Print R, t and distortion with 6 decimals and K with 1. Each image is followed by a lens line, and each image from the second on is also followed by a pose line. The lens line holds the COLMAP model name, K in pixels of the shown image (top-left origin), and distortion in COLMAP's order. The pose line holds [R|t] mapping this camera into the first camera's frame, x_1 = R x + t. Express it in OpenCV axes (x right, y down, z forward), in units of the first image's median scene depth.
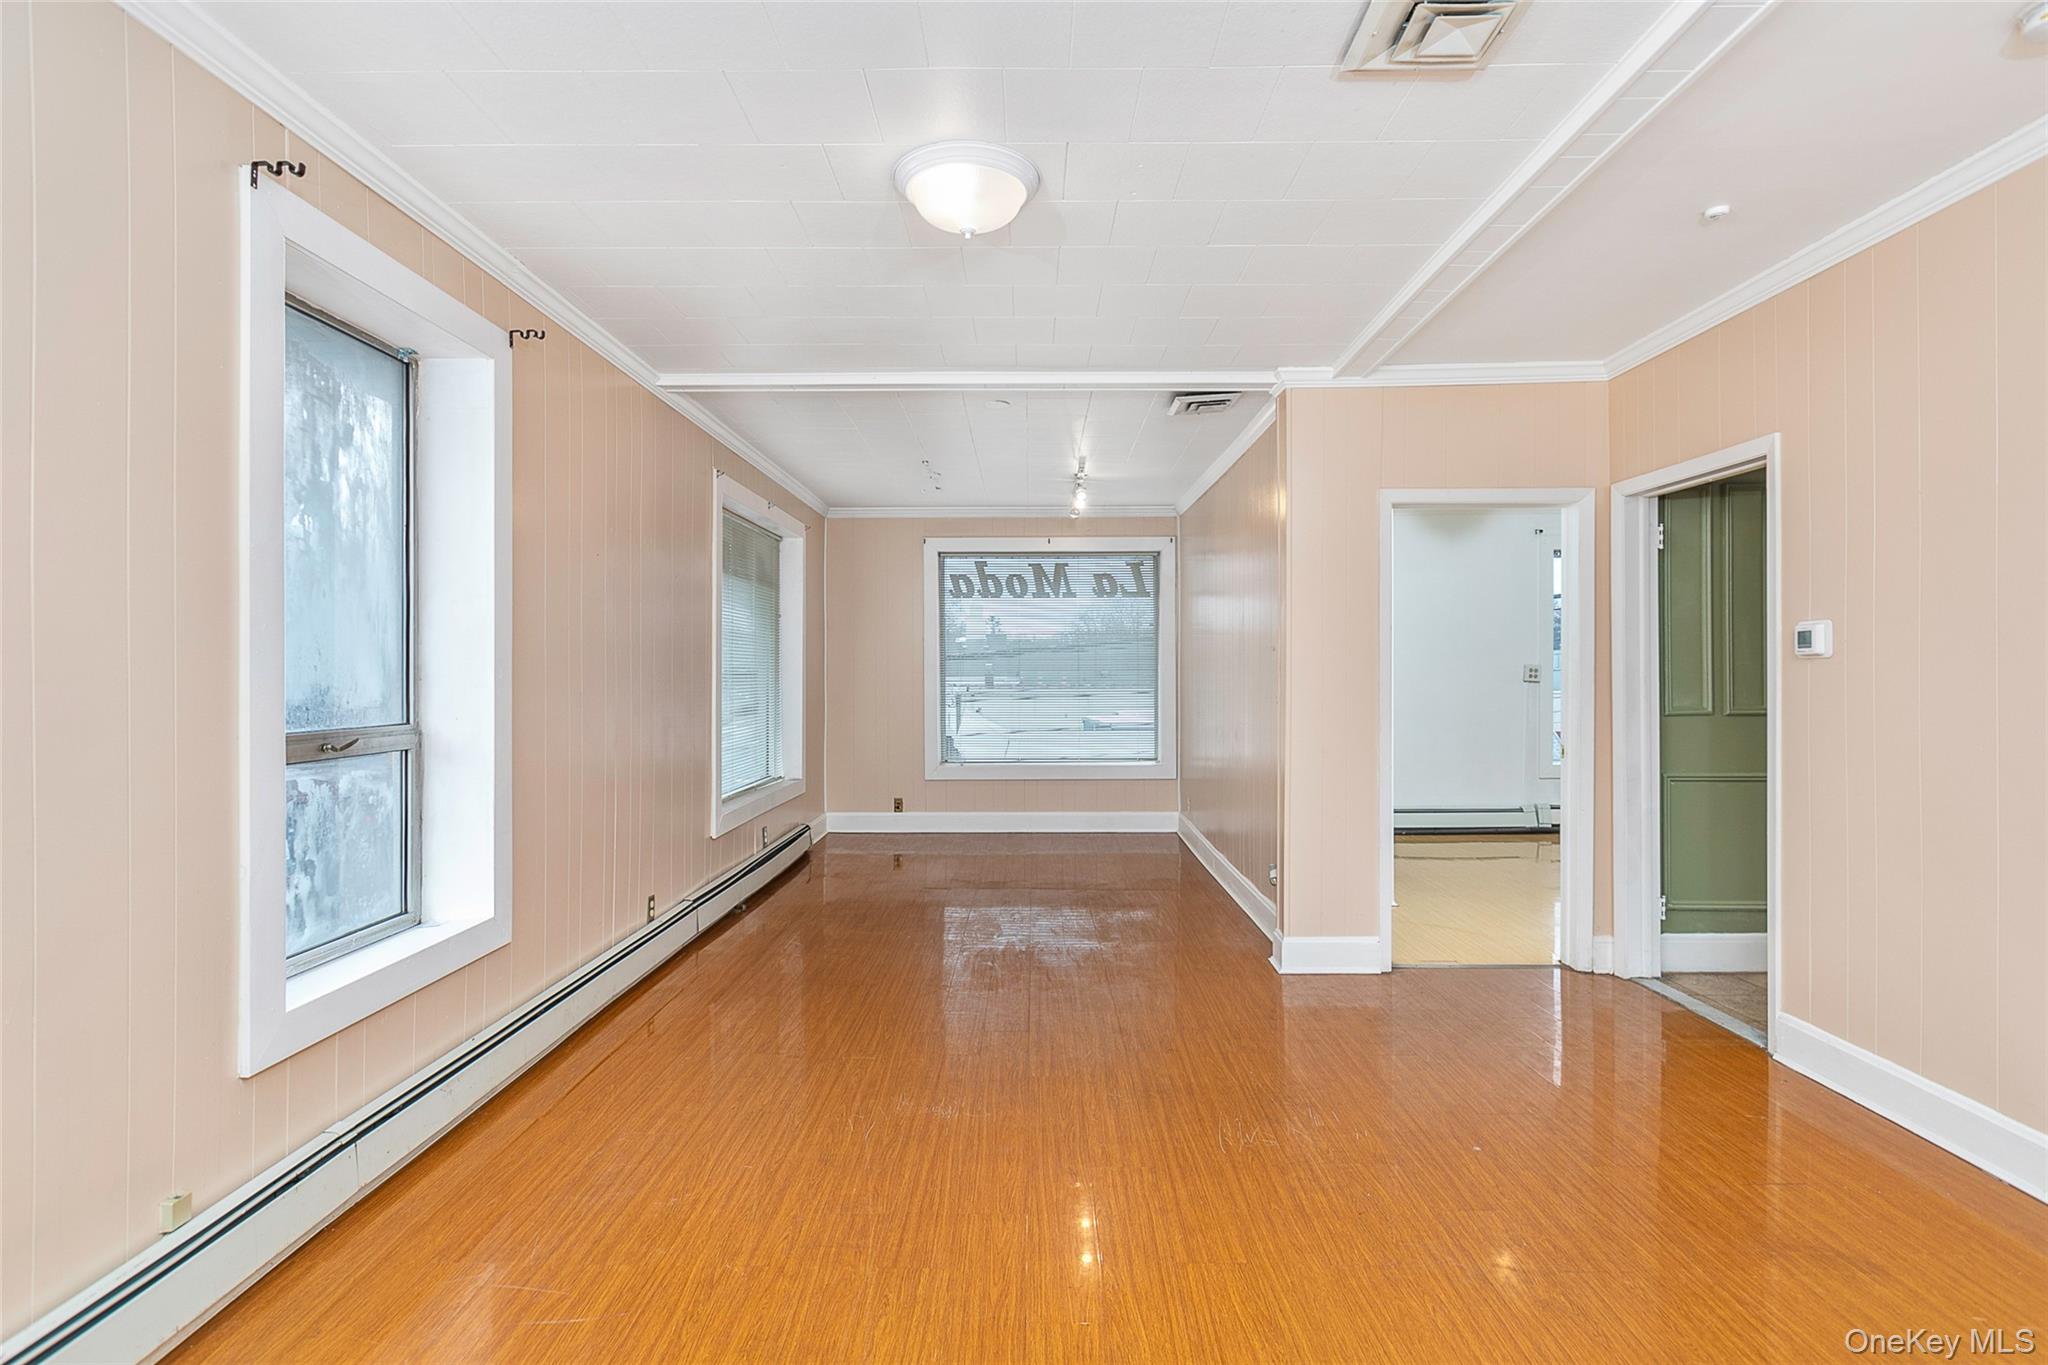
lens RADIAL K [[992.8, 0, 1022.2], [0, 992.8, 669.8], [0, 0, 1]] dist [0.001071, 0.000020]
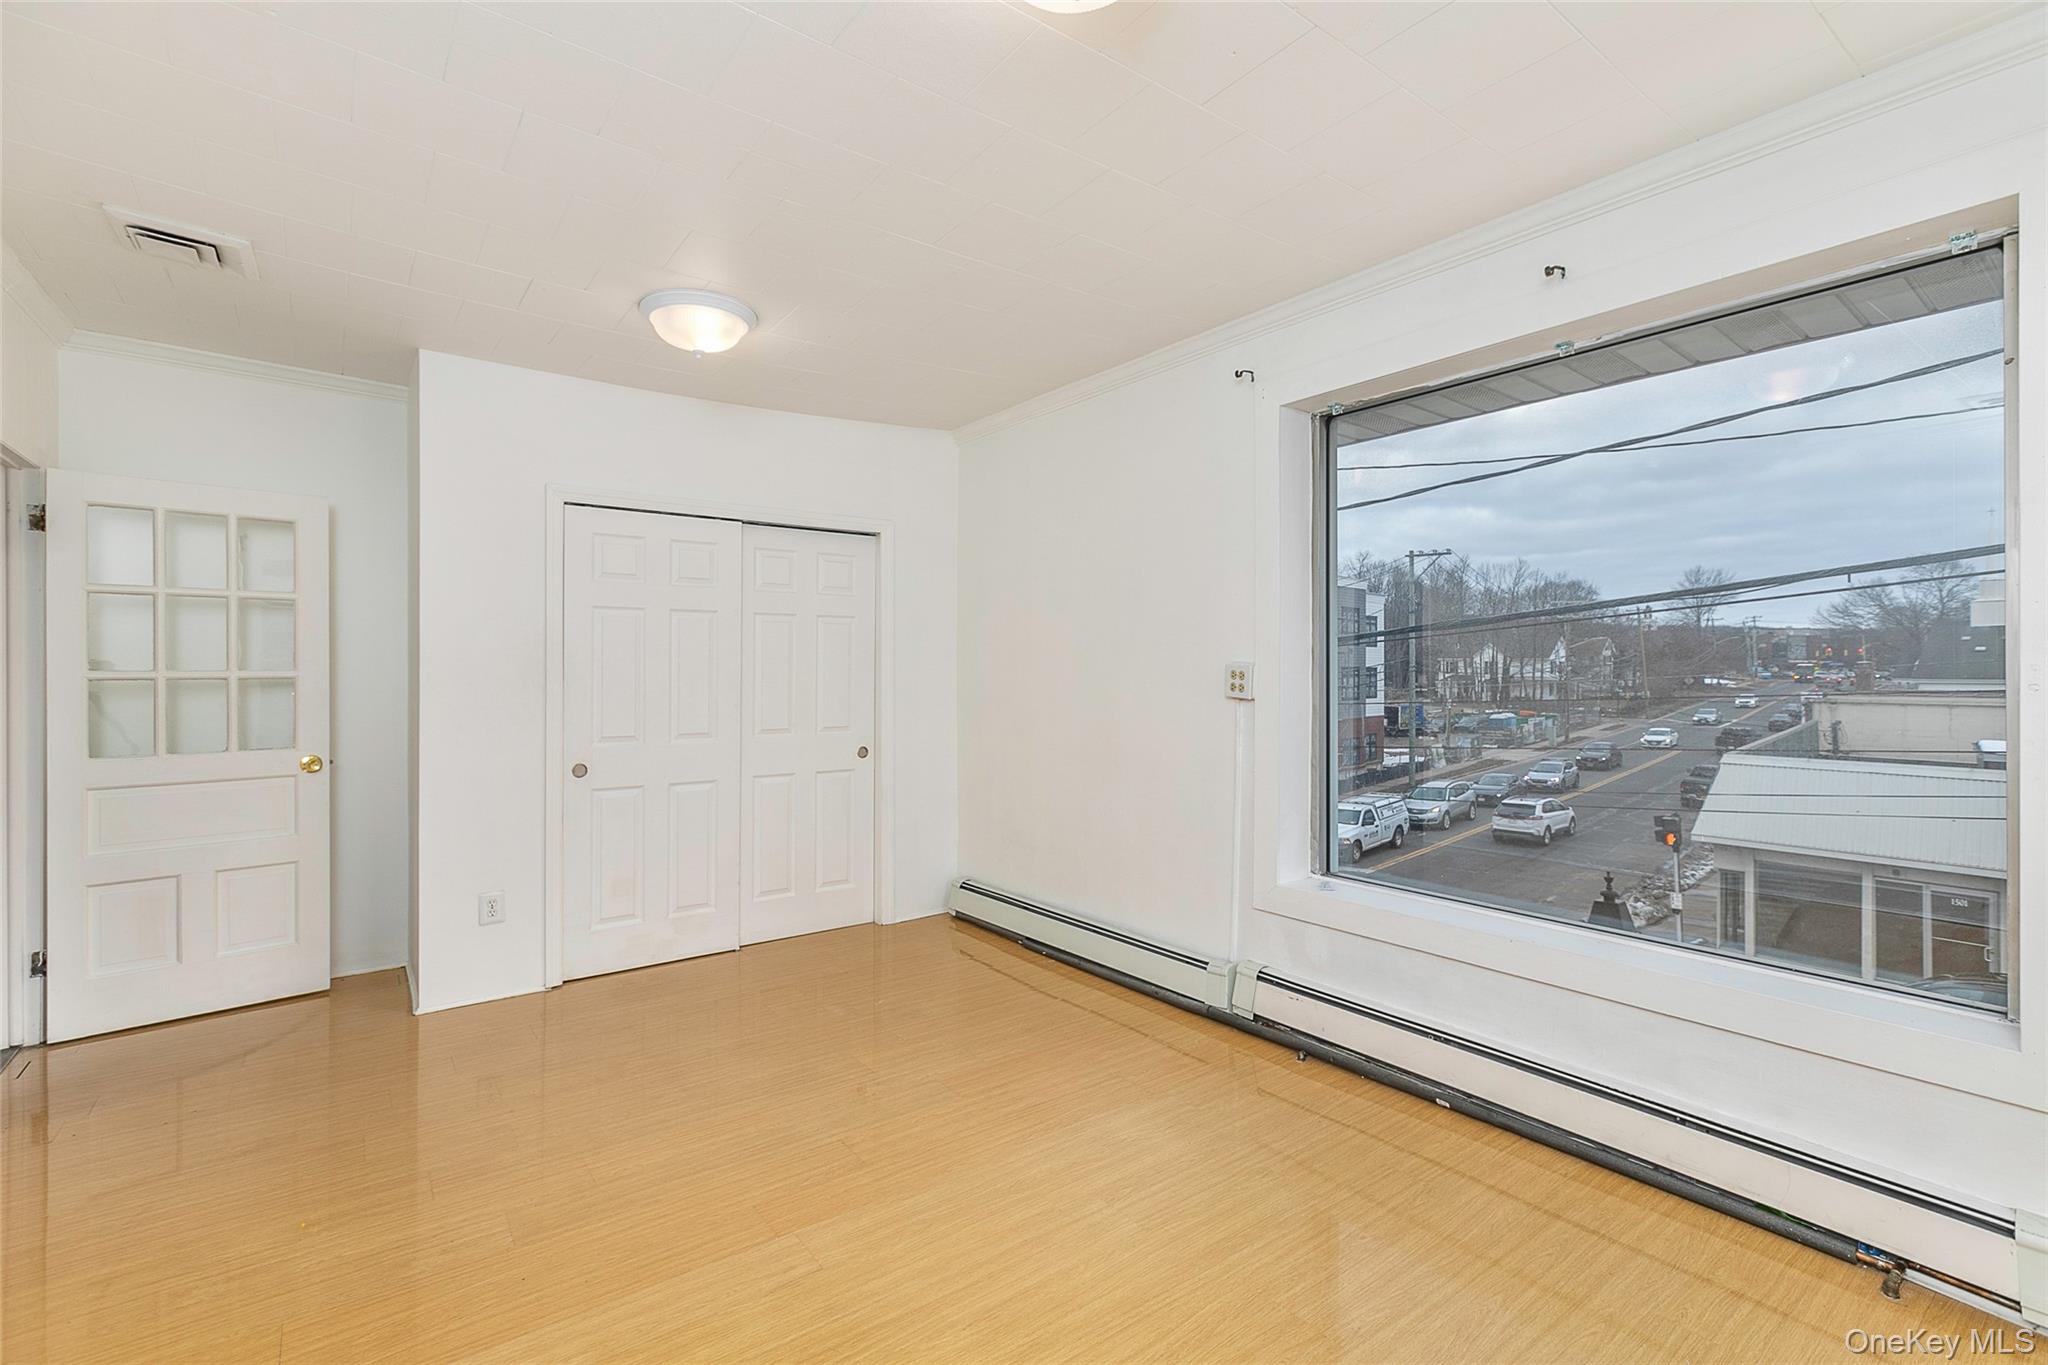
lens RADIAL K [[913.9, 0, 1032.1], [0, 913.9, 683.5], [0, 0, 1]] dist [-0.001513, 0.000010]
pose [[0.619078, 0.013330, -0.785217, 1.510648], [-0.003972, 0.999896, 0.013844, -0.001647], [0.785320, -0.005451, 0.619066, 1.250065]]
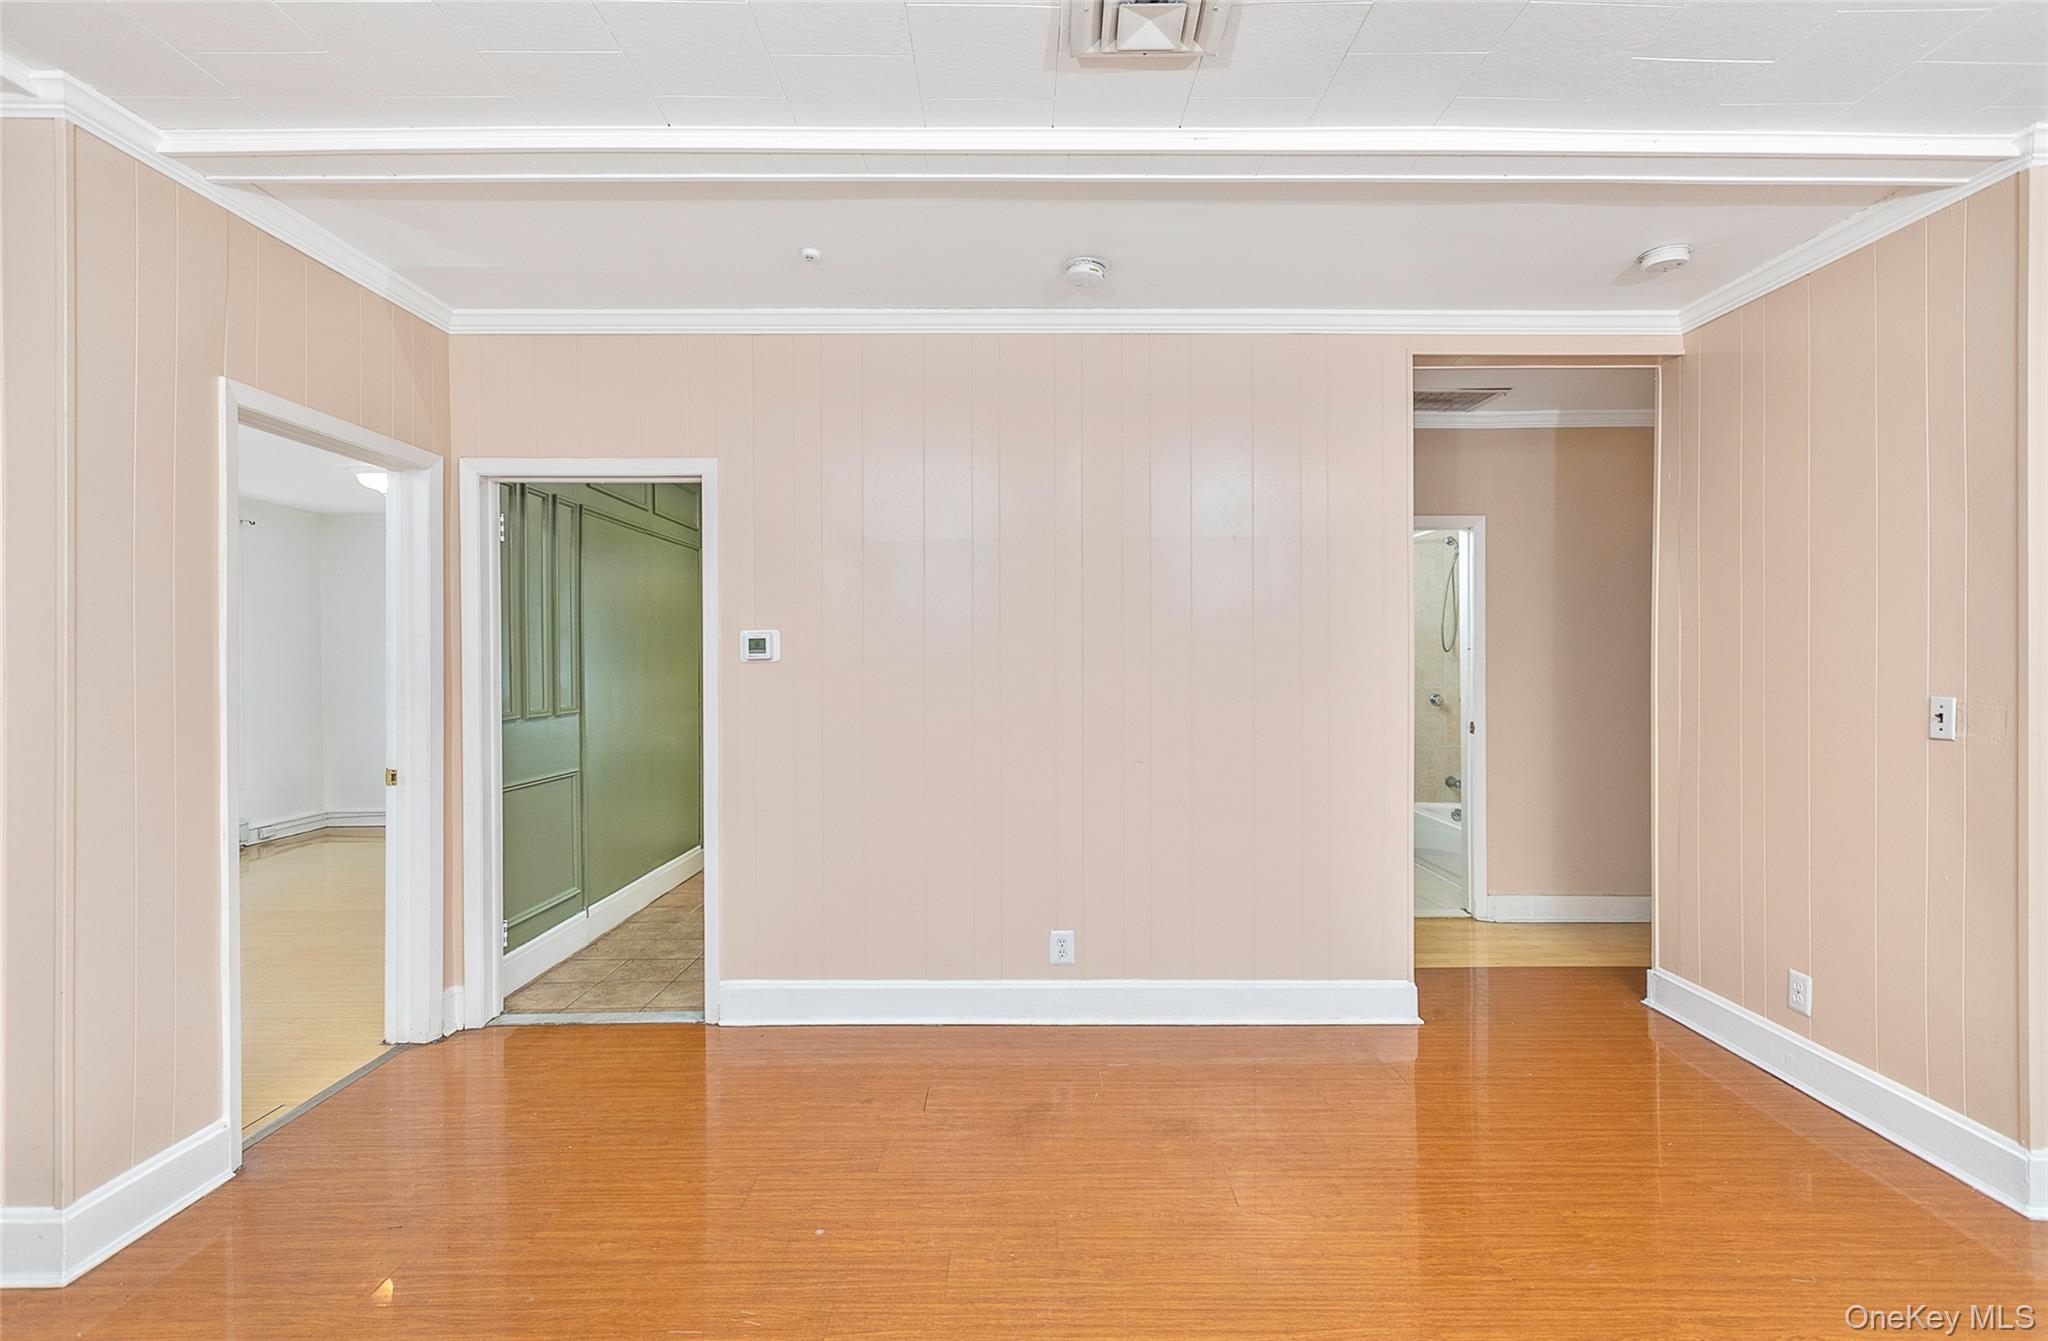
lens RADIAL K [[935.3, 0, 1024.0], [0, 935.3, 670.5], [0, 0, 1]] dist [0.008379, 0.000306]
pose [[-0.015503, 0.001290, 0.999879, -0.226856], [0.004419, 0.999989, -0.001222, 0.000630], [-0.999870, 0.004400, -0.015509, 0.537218]]
